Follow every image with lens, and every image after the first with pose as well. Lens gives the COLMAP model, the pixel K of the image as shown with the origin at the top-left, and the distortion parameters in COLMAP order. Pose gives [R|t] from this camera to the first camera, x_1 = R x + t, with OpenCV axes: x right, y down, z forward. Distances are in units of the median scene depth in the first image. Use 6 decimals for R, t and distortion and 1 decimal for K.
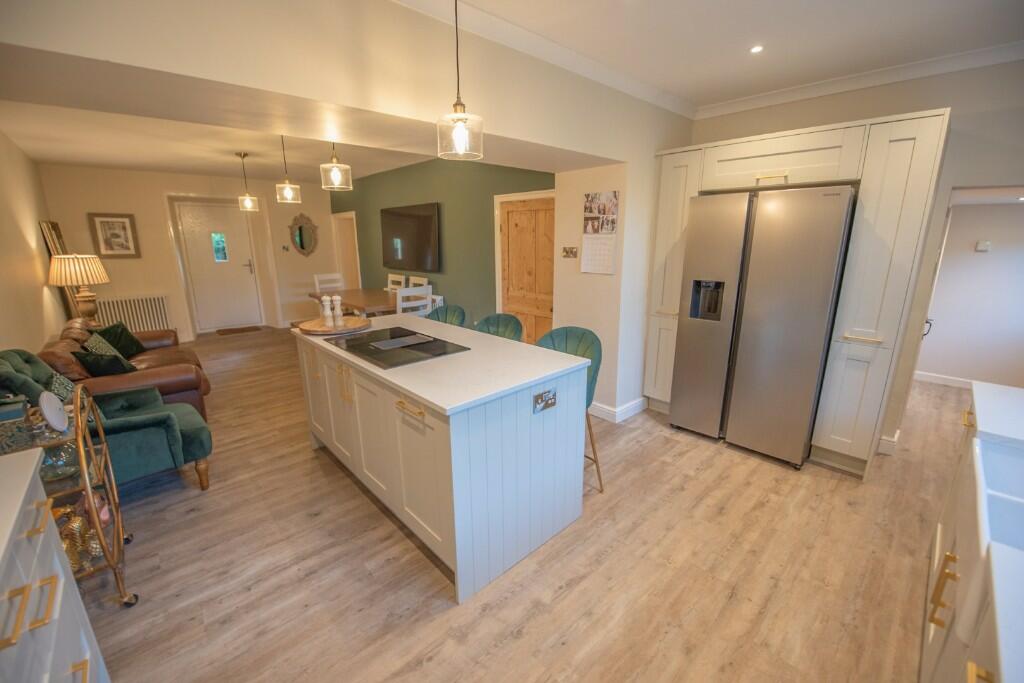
lens RADIAL K [[409.6, 0, 512.0], [0, 409.6, 341.5], [0, 0, 1]] dist [-0.022490, -0.000098]
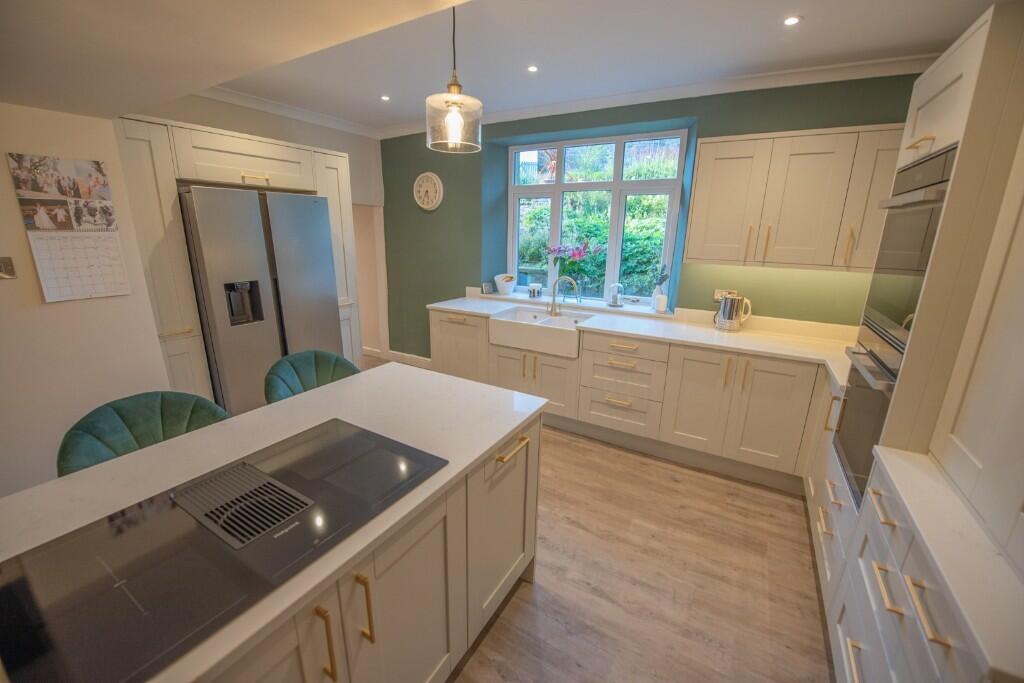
lens RADIAL K [[408.7, 0, 507.9], [0, 408.7, 342.9], [0, 0, 1]] dist [-0.021012, -0.000597]
pose [[-0.279324, -0.253719, 0.926069, -0.582247], [0.220418, 0.921760, 0.319022, -0.184019], [-0.934555, 0.293233, -0.201546, 0.669113]]
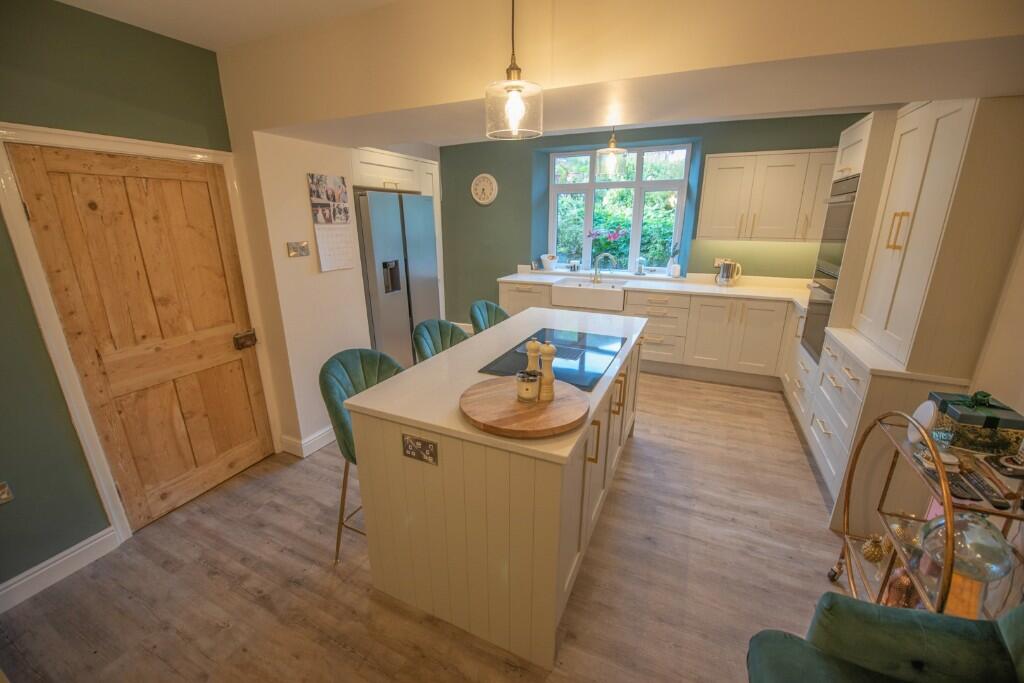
lens RADIAL K [[408.7, 0, 507.9], [0, 408.7, 342.9], [0, 0, 1]] dist [-0.021012, -0.000597]
pose [[-0.370794, -0.262997, 0.890699, -0.856192], [0.231299, 0.902694, 0.362828, -0.297752], [-0.899451, 0.340552, -0.273883, 1.120383]]
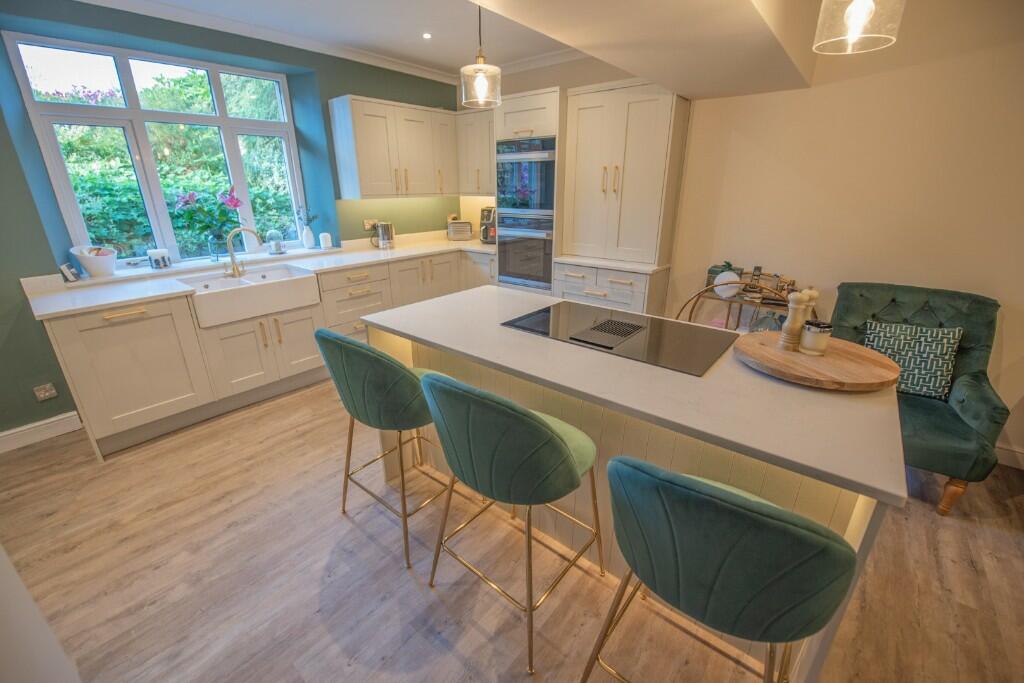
lens RADIAL K [[419.8, 0, 515.1], [0, 419.8, 344.3], [0, 0, 1]] dist [-0.020697, -0.000049]
pose [[-0.990995, 0.053336, -0.122818, -0.025020], [-0.026727, 0.819989, 0.571755, -0.325808], [0.131204, 0.569889, -0.811180, 1.330864]]
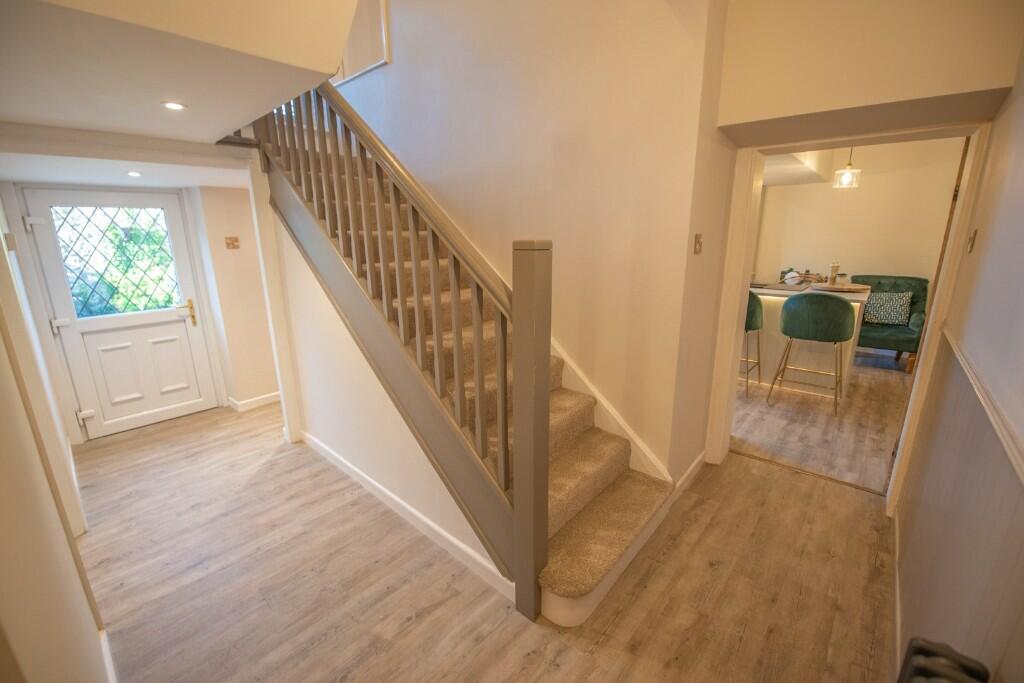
lens RADIAL K [[419.8, 0, 515.1], [0, 419.8, 344.3], [0, 0, 1]] dist [-0.020697, -0.000049]
pose [[-0.994986, 0.041098, -0.091177, 0.765214], [-0.007357, 0.879120, 0.476543, -0.517606], [0.099741, 0.474825, -0.874410, 2.161966]]
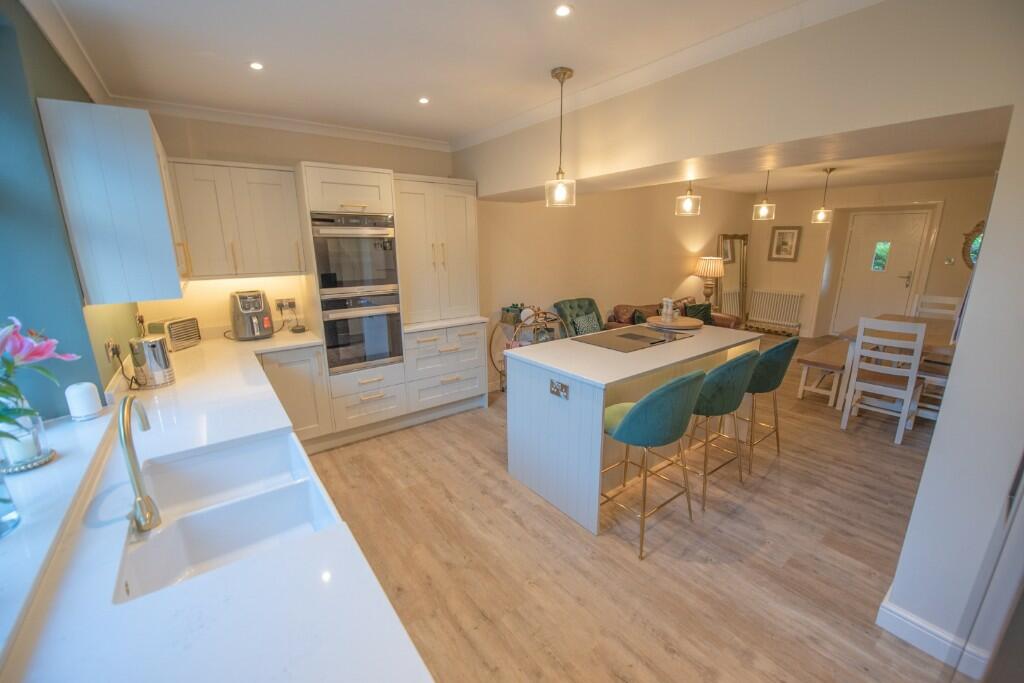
lens RADIAL K [[412.3, 0, 517.6], [0, 412.3, 344.8], [0, 0, 1]] dist [-0.013410, -0.000162]
pose [[-0.095308, 0.242084, -0.965563, 0.849960], [-0.239799, 0.935830, 0.258299, -0.186090], [0.966133, 0.256159, -0.031140, 0.580677]]
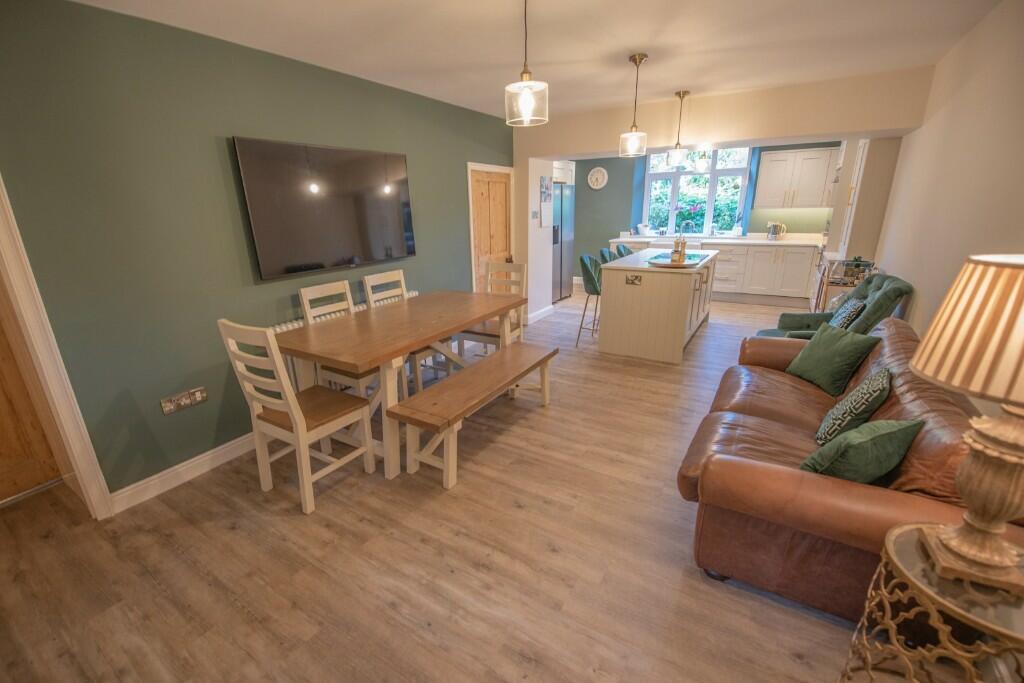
lens RADIAL K [[463.2, 0, 503.2], [0, 463.2, 339.7], [0, 0, 1]] dist [0.040640, -0.000016]
pose [[-0.281370, -0.264340, 0.922472, -1.825741], [0.250420, 0.907772, 0.336510, -0.492022], [-0.926348, 0.325689, -0.189224, 1.921183]]
